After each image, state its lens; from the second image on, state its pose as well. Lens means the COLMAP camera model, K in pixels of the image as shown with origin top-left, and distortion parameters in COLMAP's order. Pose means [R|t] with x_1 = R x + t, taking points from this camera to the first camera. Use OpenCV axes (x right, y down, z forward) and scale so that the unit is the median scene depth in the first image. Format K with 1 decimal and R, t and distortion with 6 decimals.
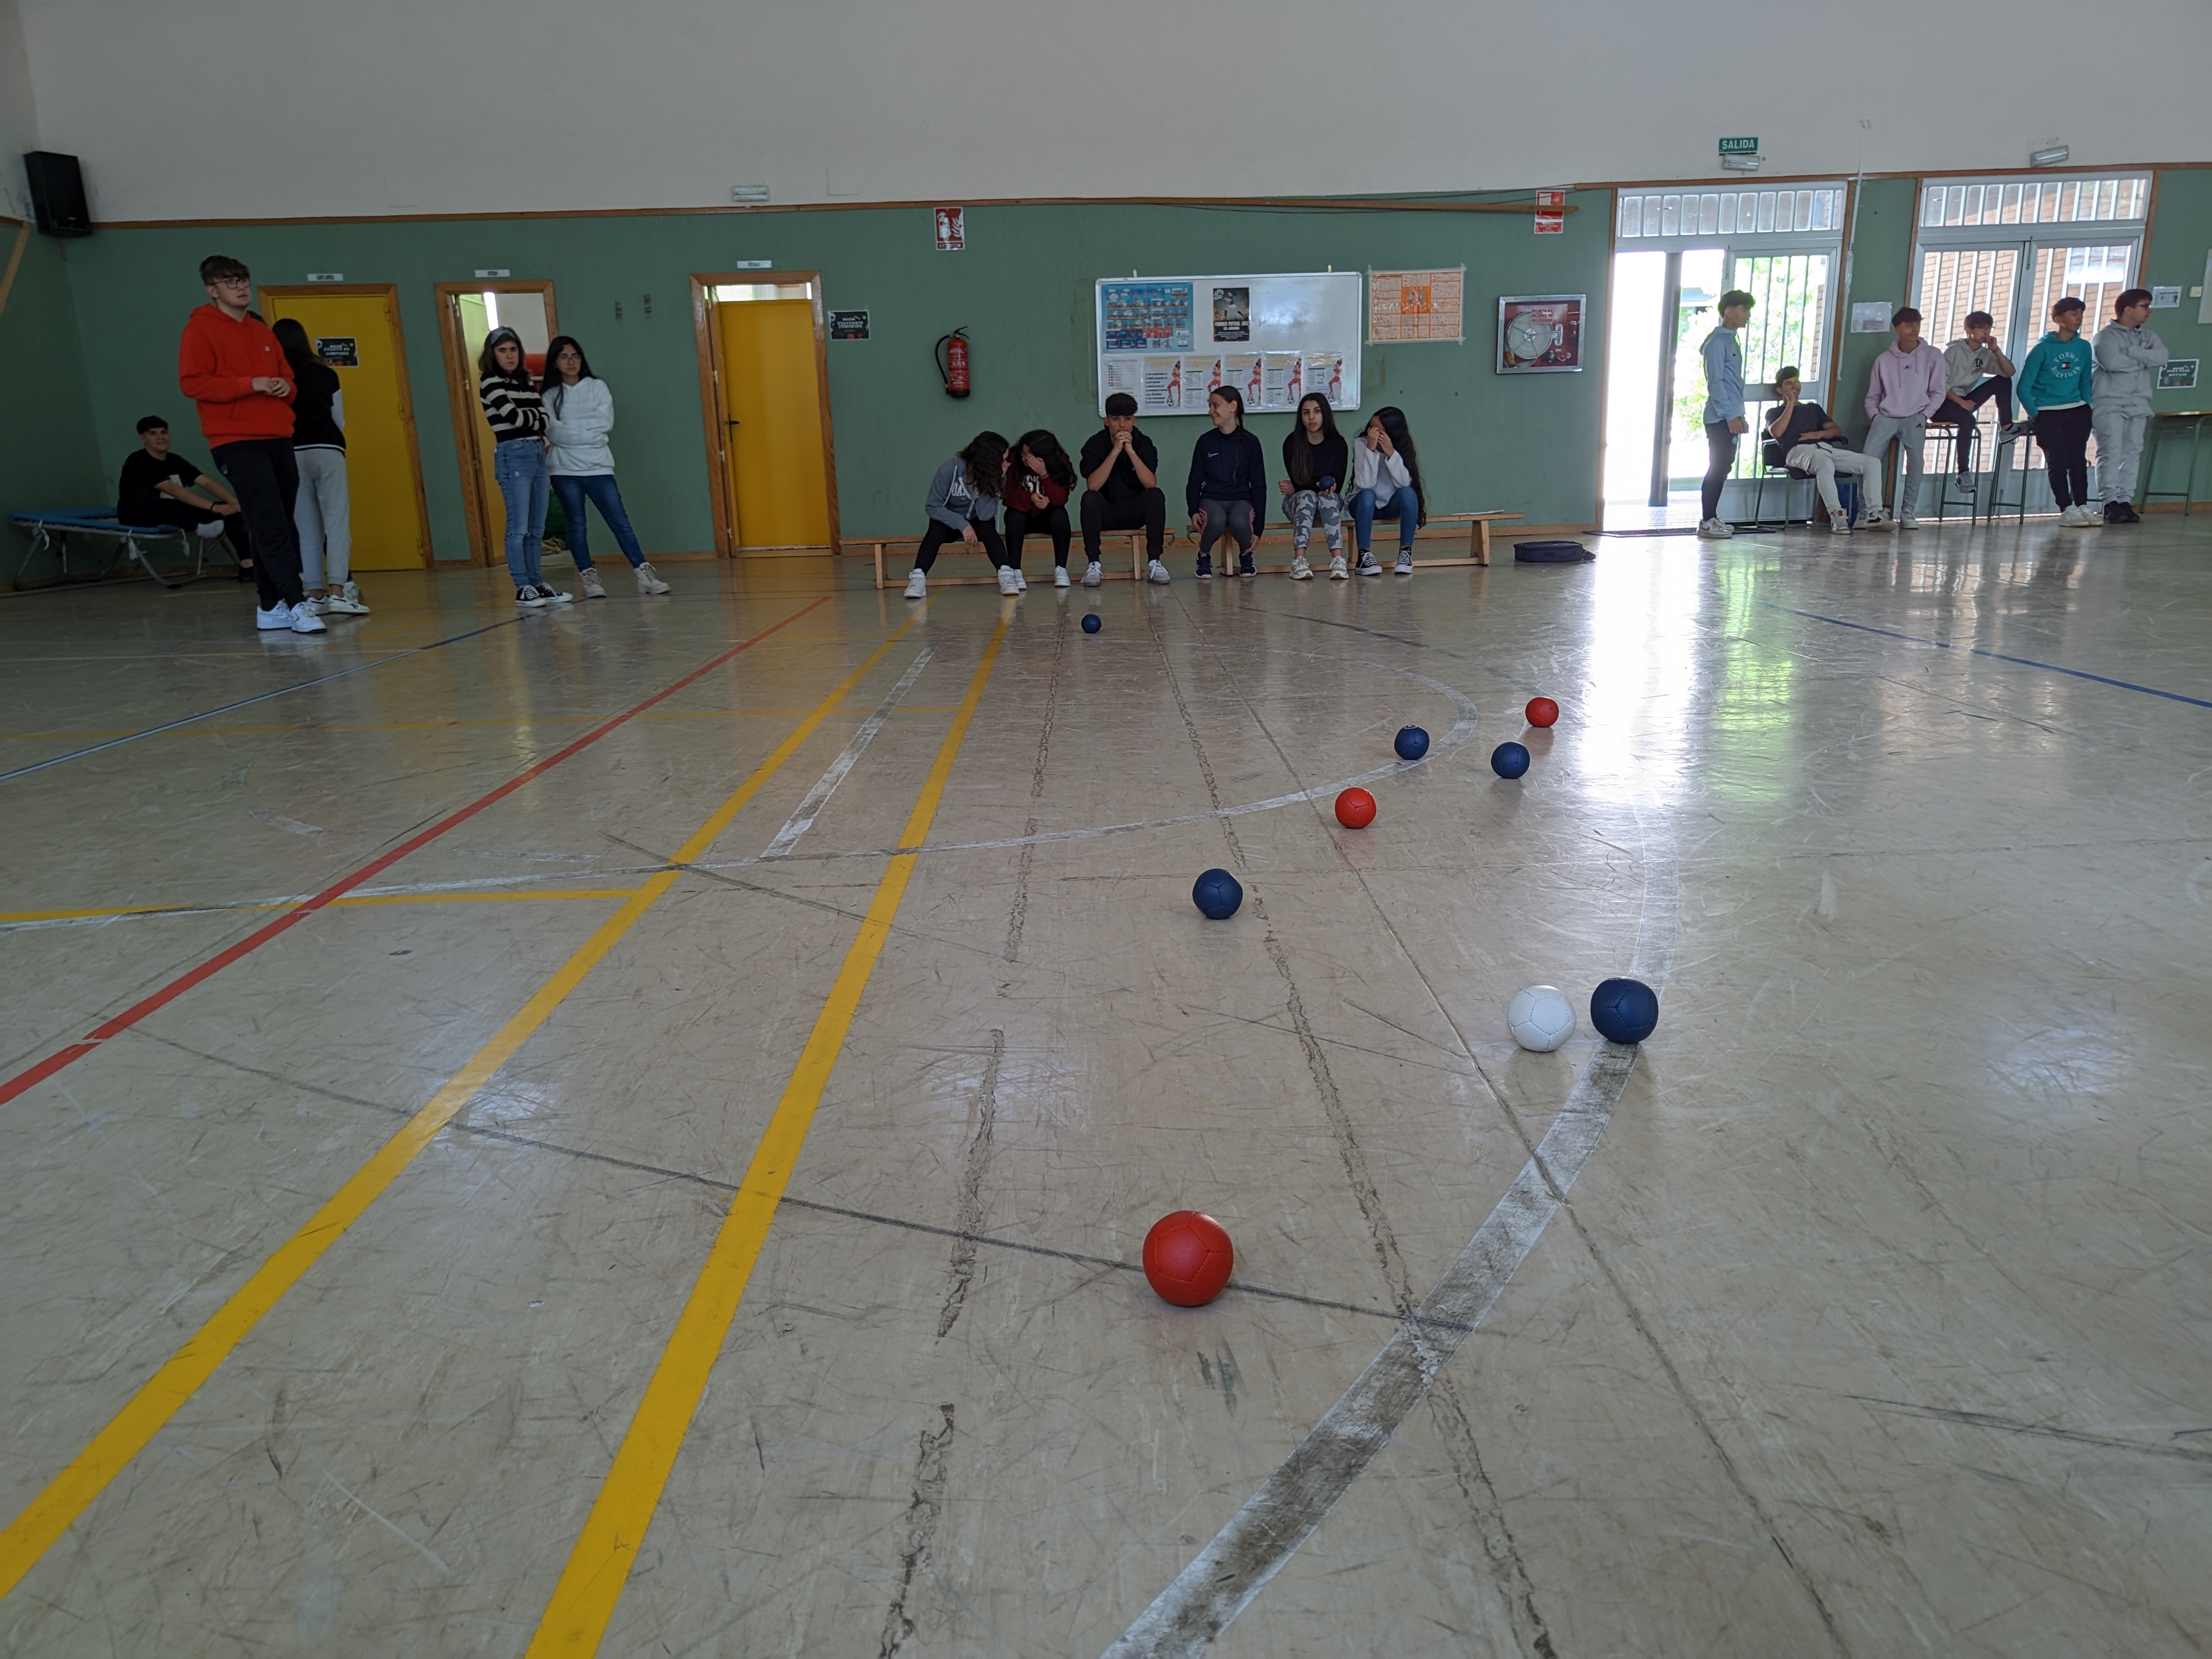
lens RADIAL K [[1548.6, 0, 1114.0], [0, 1548.6, 838.2], [0, 0, 1]] dist [-0.000629, 0.008965]
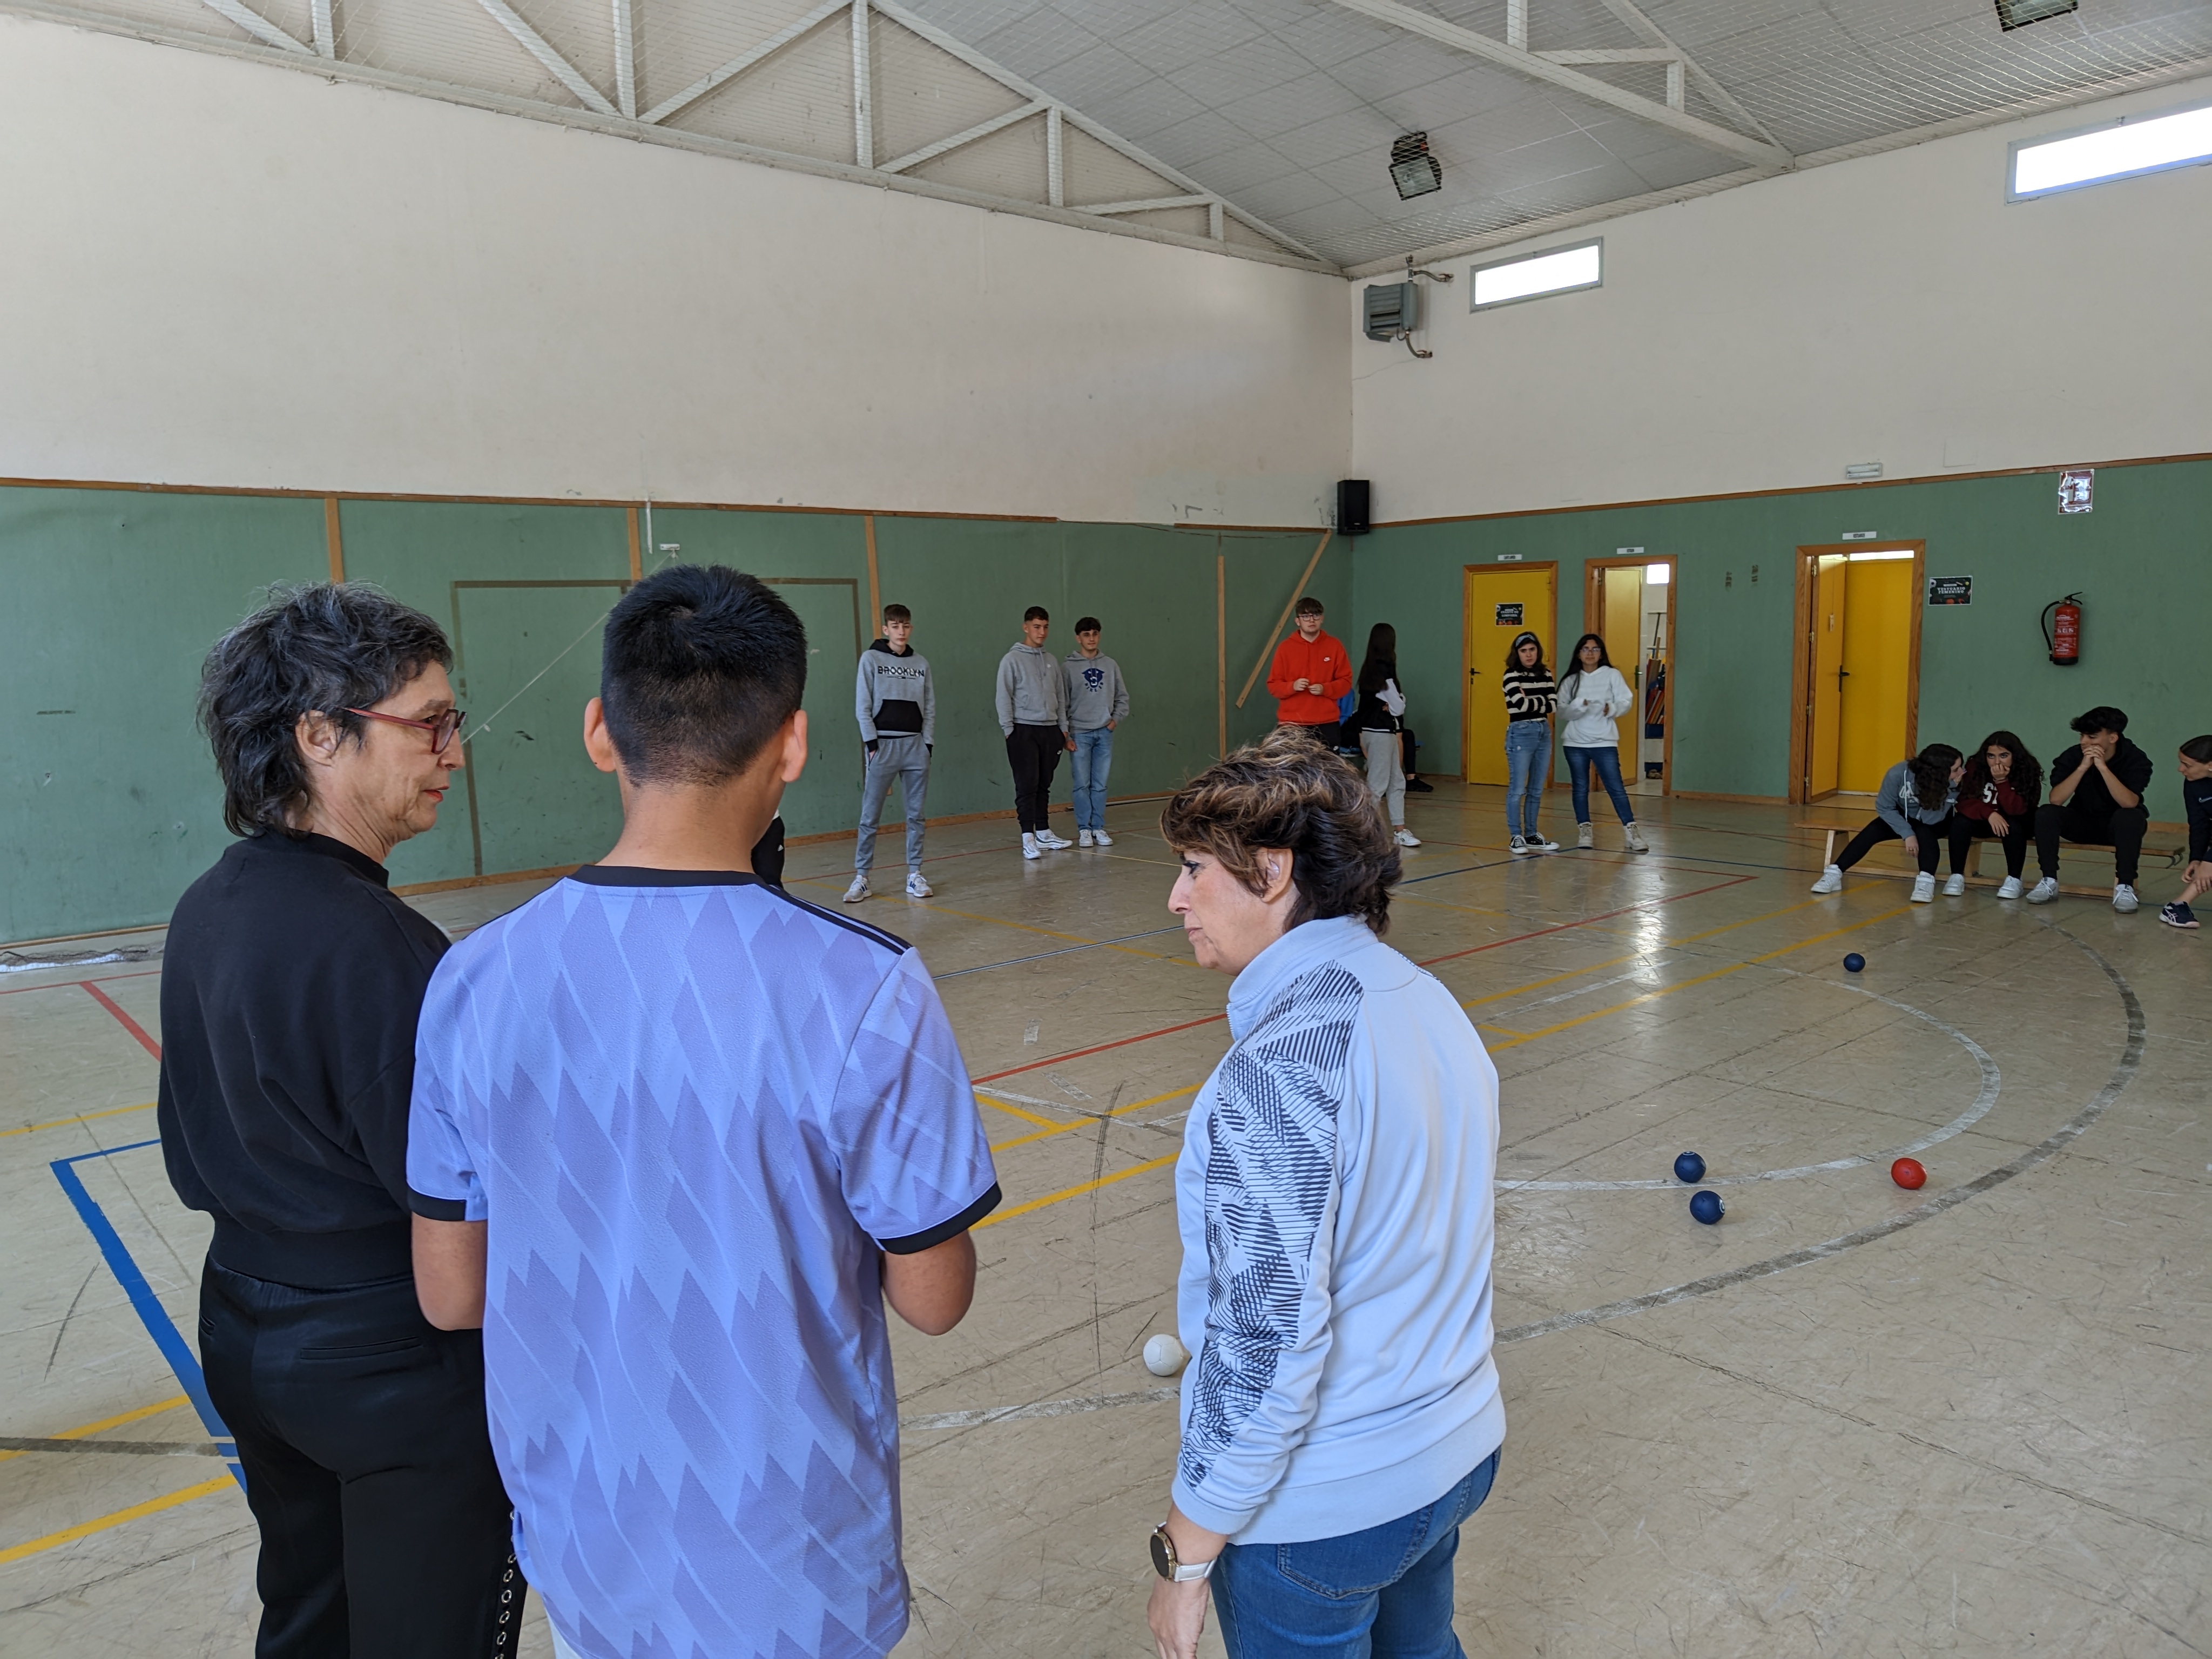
lens RADIAL K [[1548.6, 0, 1095.7], [0, 1548.6, 821.6], [0, 0, 1]] dist [-0.000629, 0.008965]
pose [[0.637896, 0.110804, -0.762109, 0.333116], [-0.182792, 0.983100, -0.010065, -0.096621], [0.748114, 0.145728, 0.647370, -0.048079]]
